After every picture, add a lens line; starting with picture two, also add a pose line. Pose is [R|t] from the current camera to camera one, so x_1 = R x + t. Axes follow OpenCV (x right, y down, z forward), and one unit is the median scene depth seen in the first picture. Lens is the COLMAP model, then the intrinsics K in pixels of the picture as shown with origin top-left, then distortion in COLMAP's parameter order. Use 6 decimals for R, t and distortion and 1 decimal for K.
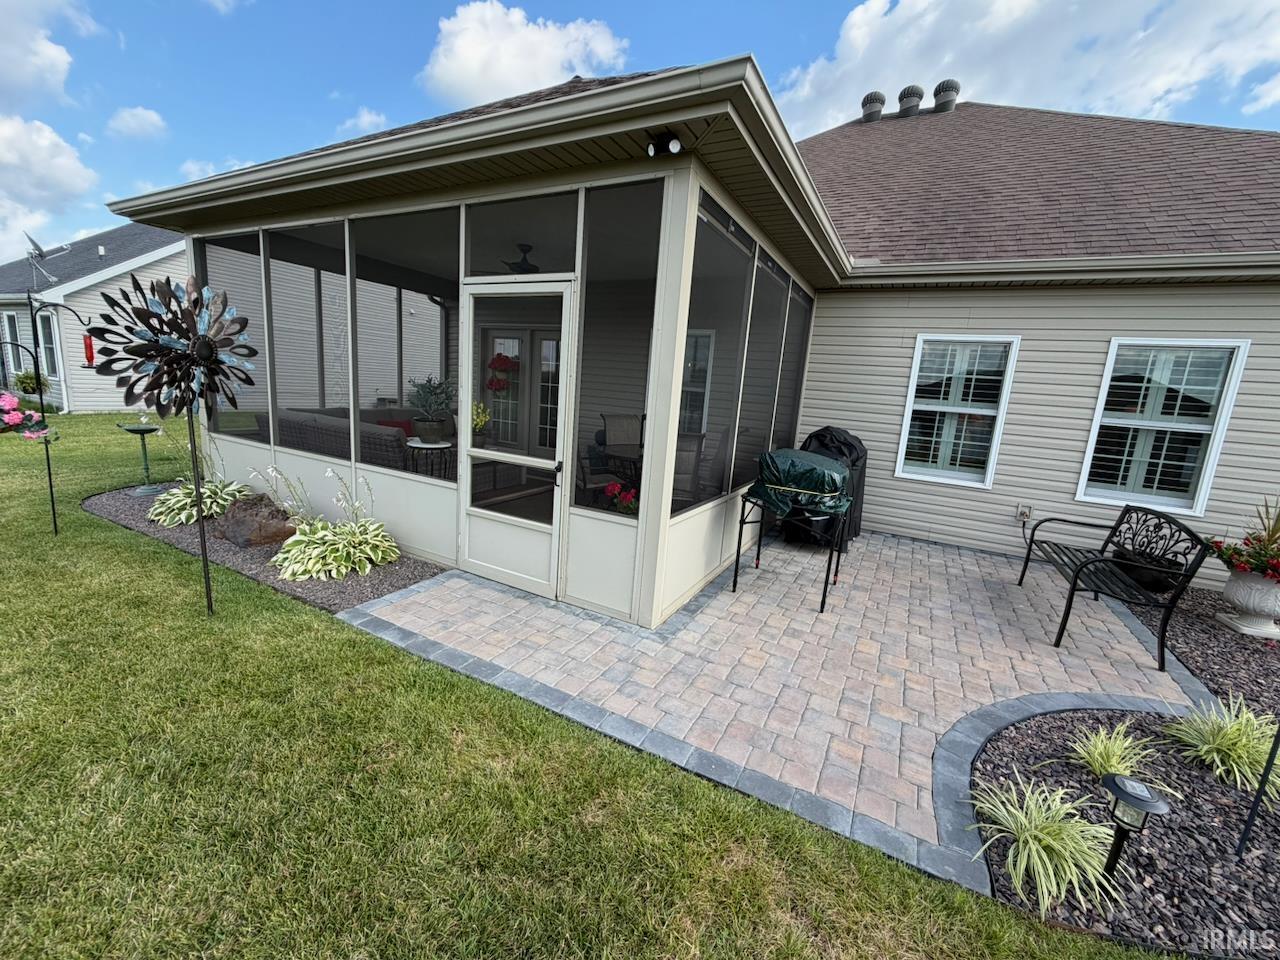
lens RADIAL K [[522.9, 0, 639.8], [0, 522.9, 478.1], [0, 0, 1]] dist [-0.000621, -0.000368]
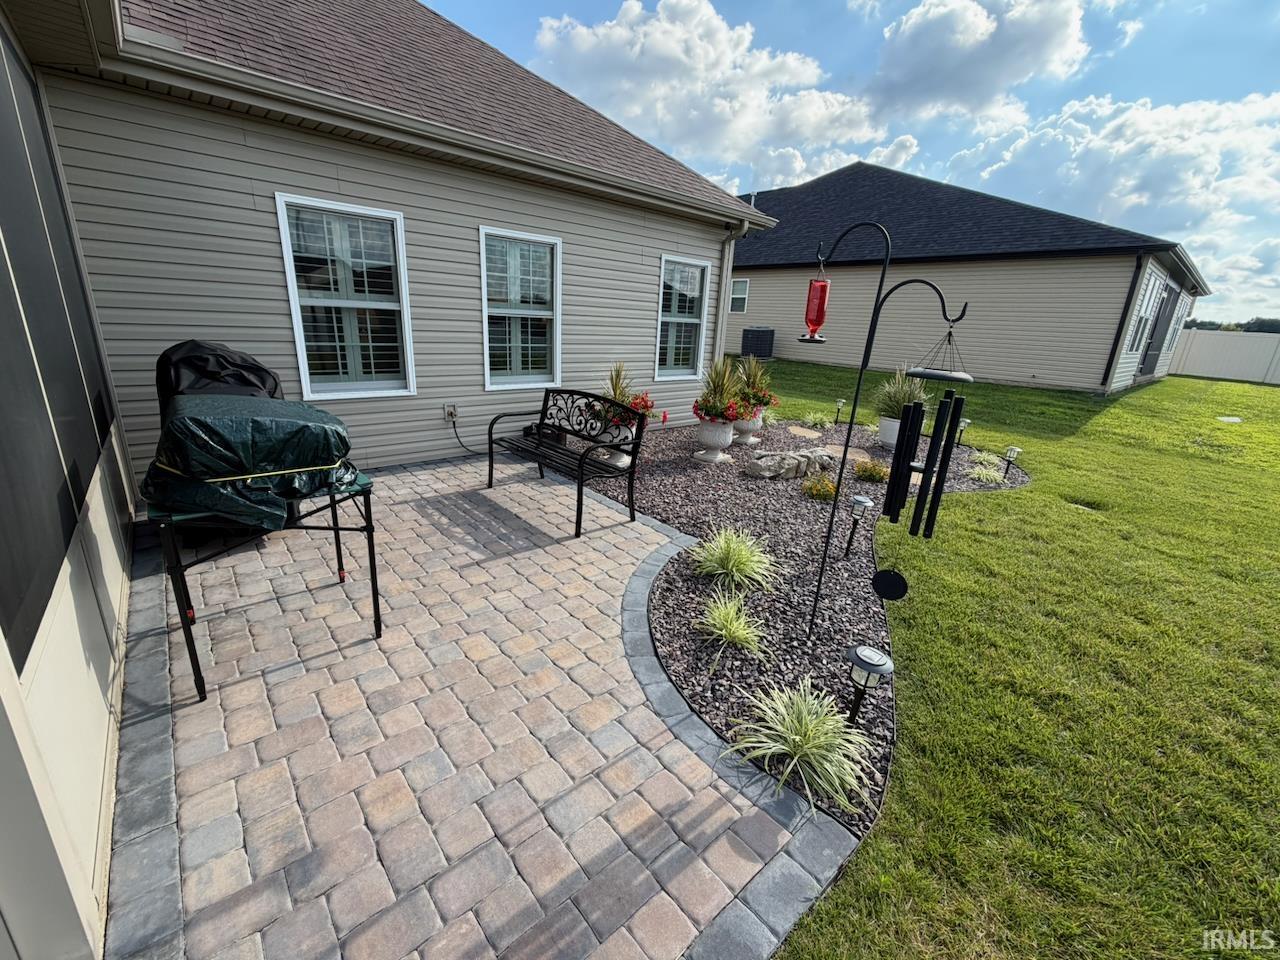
lens RADIAL K [[522.9, 0, 639.8], [0, 522.9, 478.1], [0, 0, 1]] dist [-0.000621, -0.000368]
pose [[0.354676, -0.324386, 0.876914, -0.032644], [0.140434, 0.945730, 0.293042, -0.054690], [-0.924382, 0.019214, 0.380983, 0.309936]]
